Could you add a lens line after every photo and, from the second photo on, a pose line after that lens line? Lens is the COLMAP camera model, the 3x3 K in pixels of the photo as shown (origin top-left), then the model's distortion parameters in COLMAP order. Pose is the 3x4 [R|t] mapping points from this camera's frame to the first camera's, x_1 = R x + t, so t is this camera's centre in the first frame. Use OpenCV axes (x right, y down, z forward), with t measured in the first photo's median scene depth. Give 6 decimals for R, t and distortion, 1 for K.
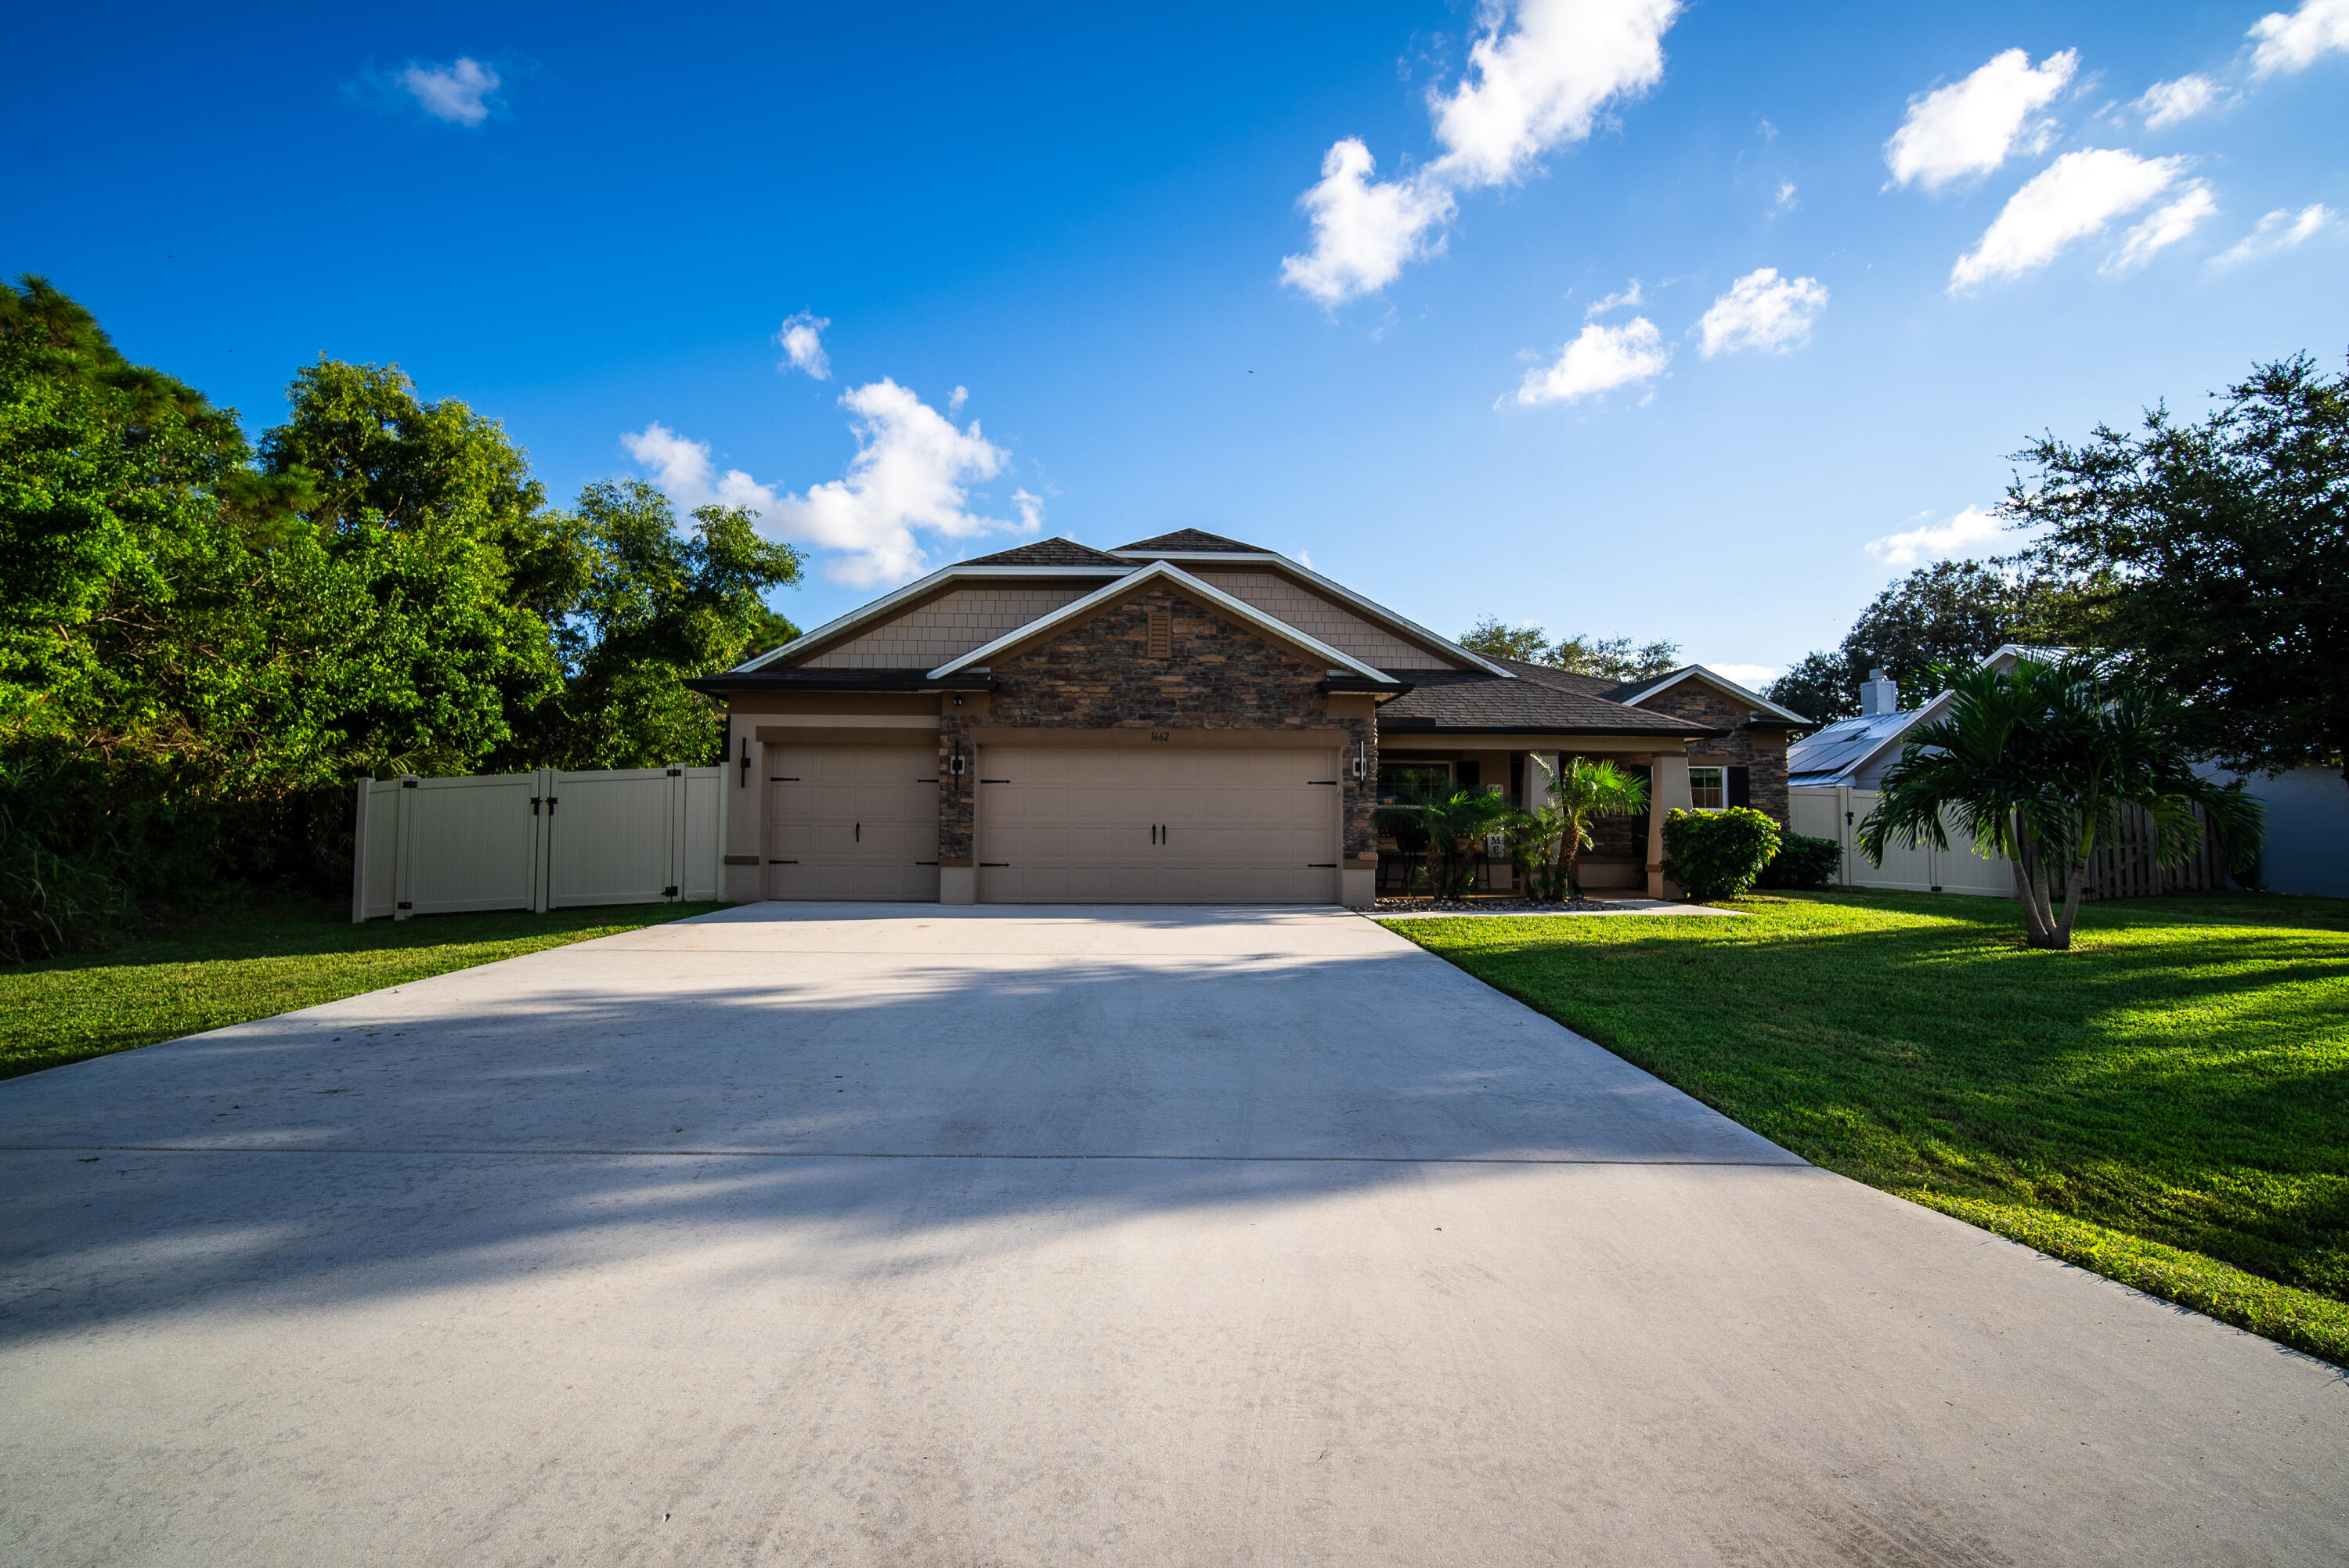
lens RADIAL K [[1019.5, 0, 1174.5], [0, 1019.5, 784.0], [0, 0, 1]] dist [-0.003884, -0.000518]
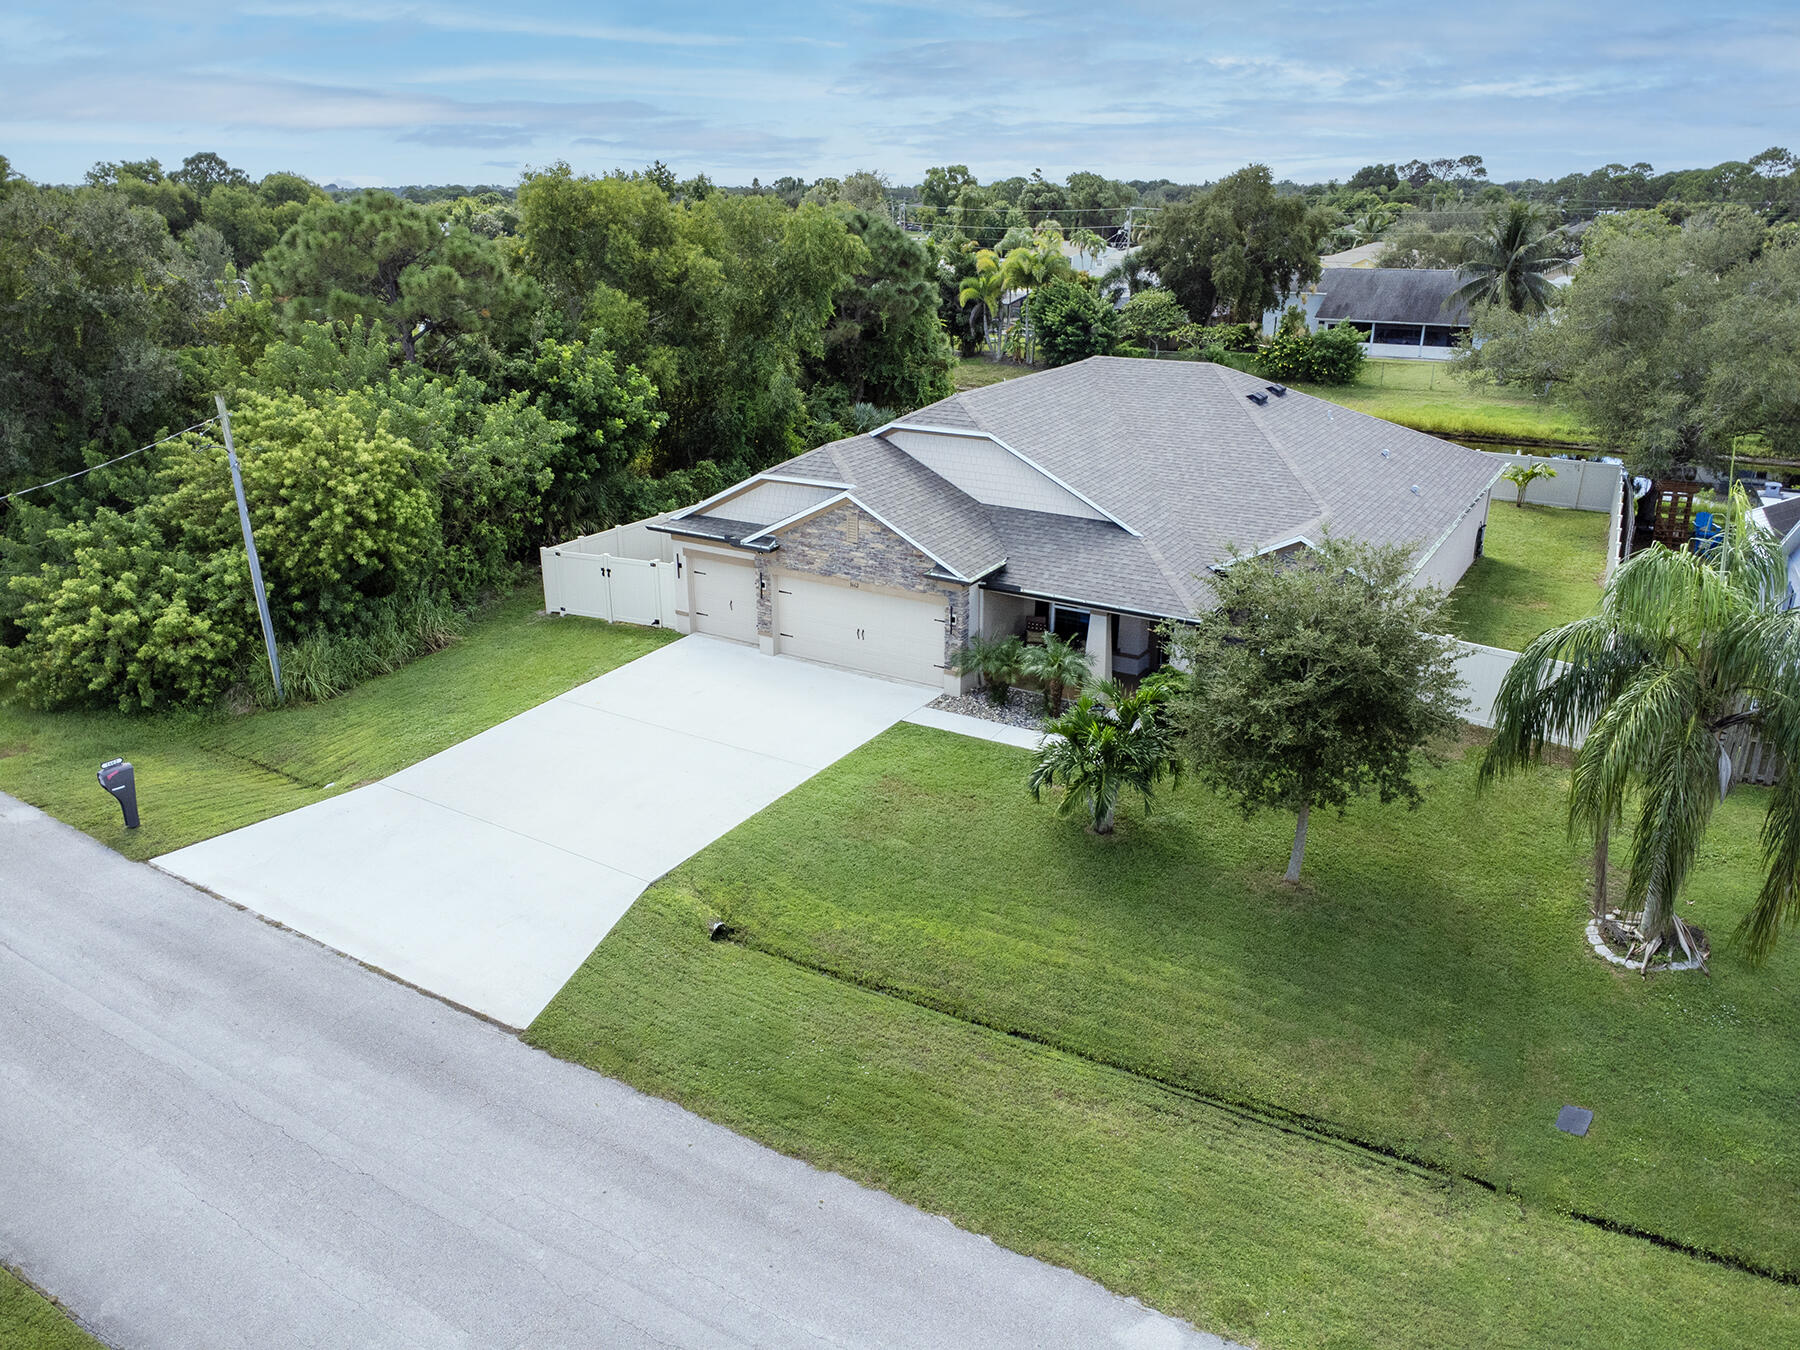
lens RADIAL K [[1285.0, 0, 900.0], [0, 1285.0, 675.0], [0, 0, 1]] dist [0.004936, -0.003173]
pose [[0.840198, 0.187111, -0.508976, 1.216189], [0.028726, 0.921912, 0.386334, -0.761871], [0.541518, -0.339217, 0.769213, -0.726637]]
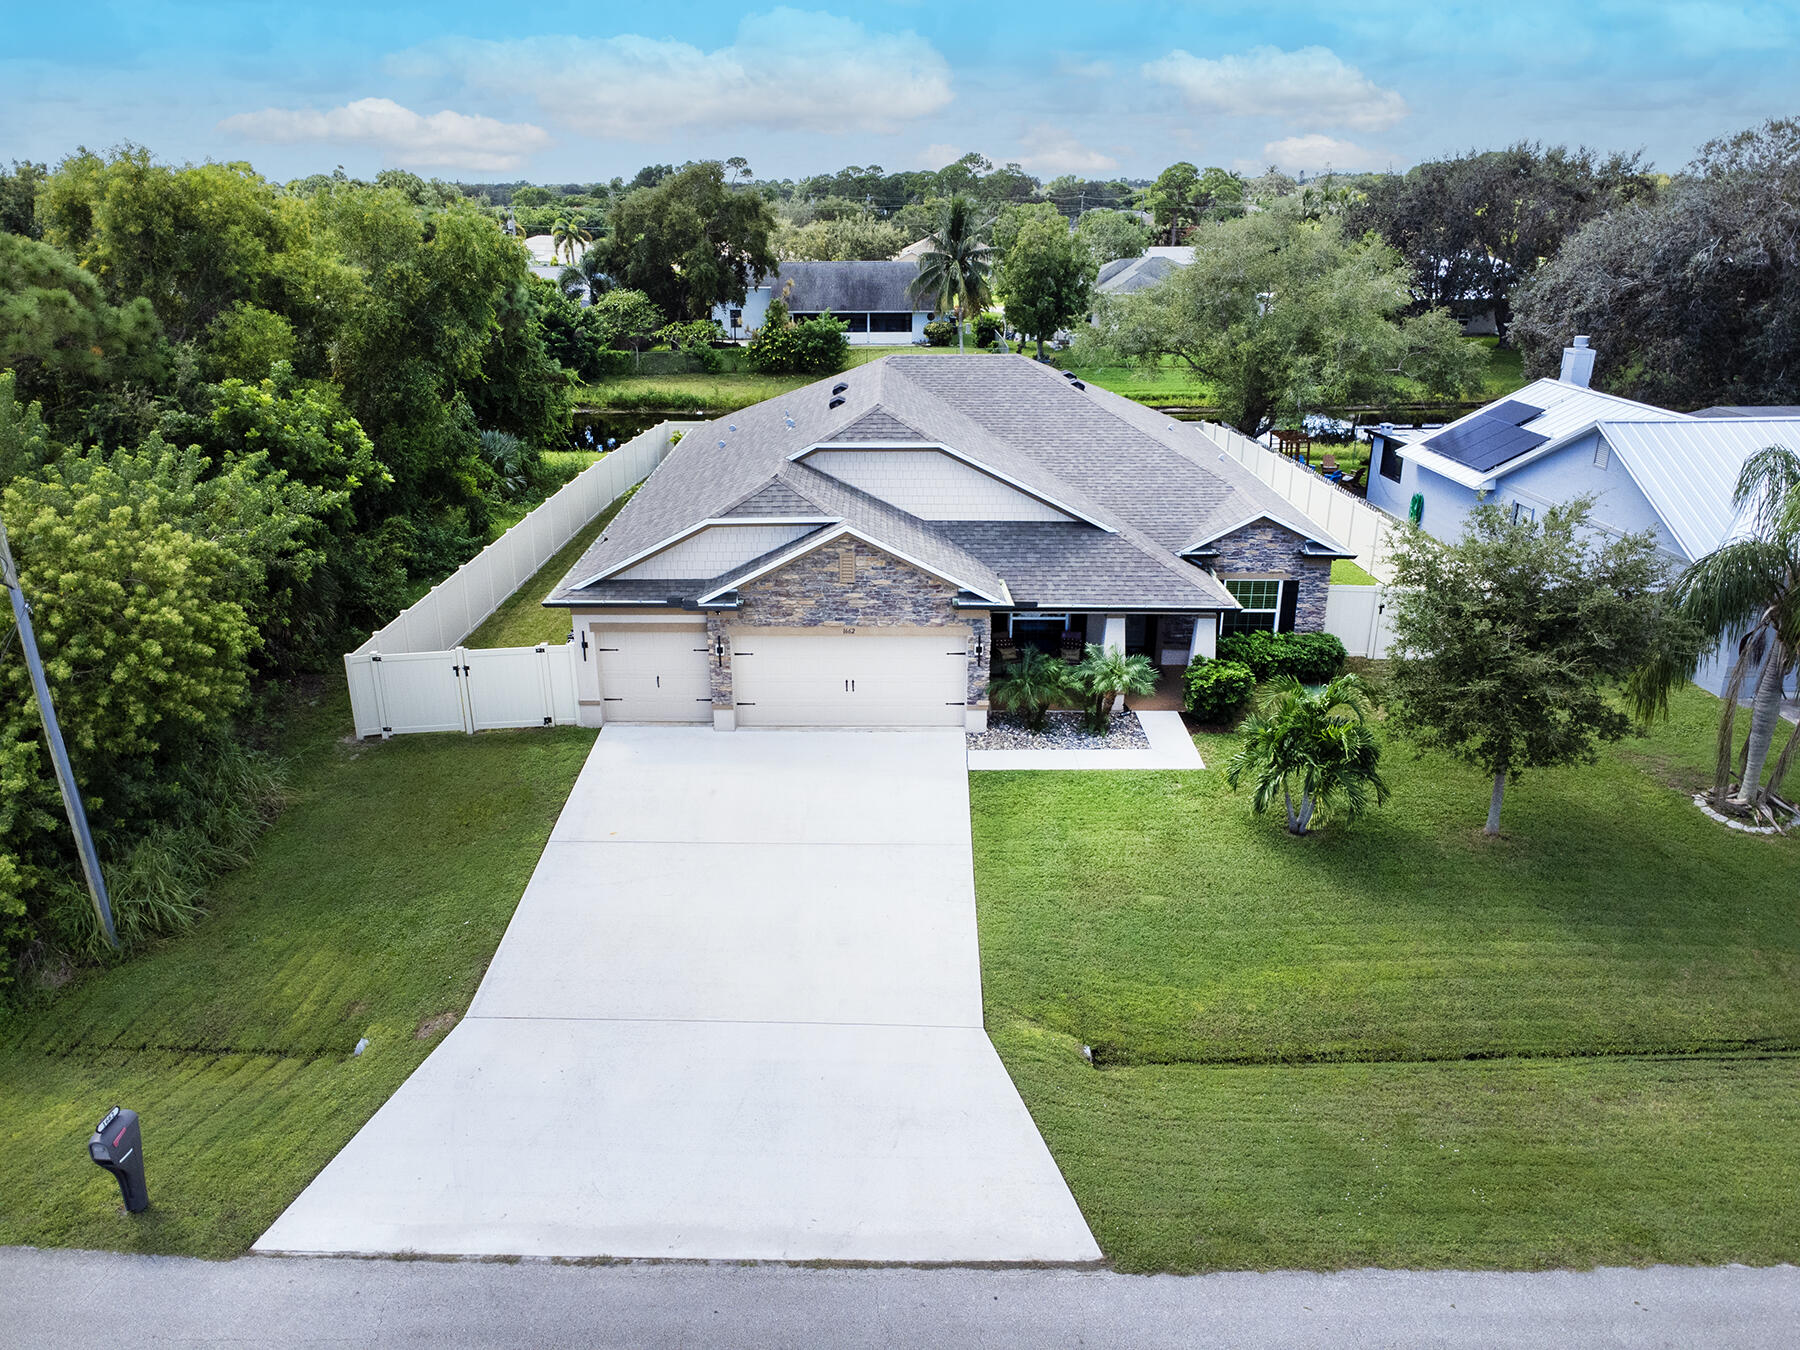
lens RADIAL K [[1277.0, 0, 900.0], [0, 1277.0, 675.0], [0, 0, 1]] dist [0.002244, -0.002183]
pose [[0.999268, 0.006590, -0.037674, 0.135650], [0.008949, 0.917410, 0.397844, -0.752179], [0.037184, -0.397890, 0.916679, -0.792899]]
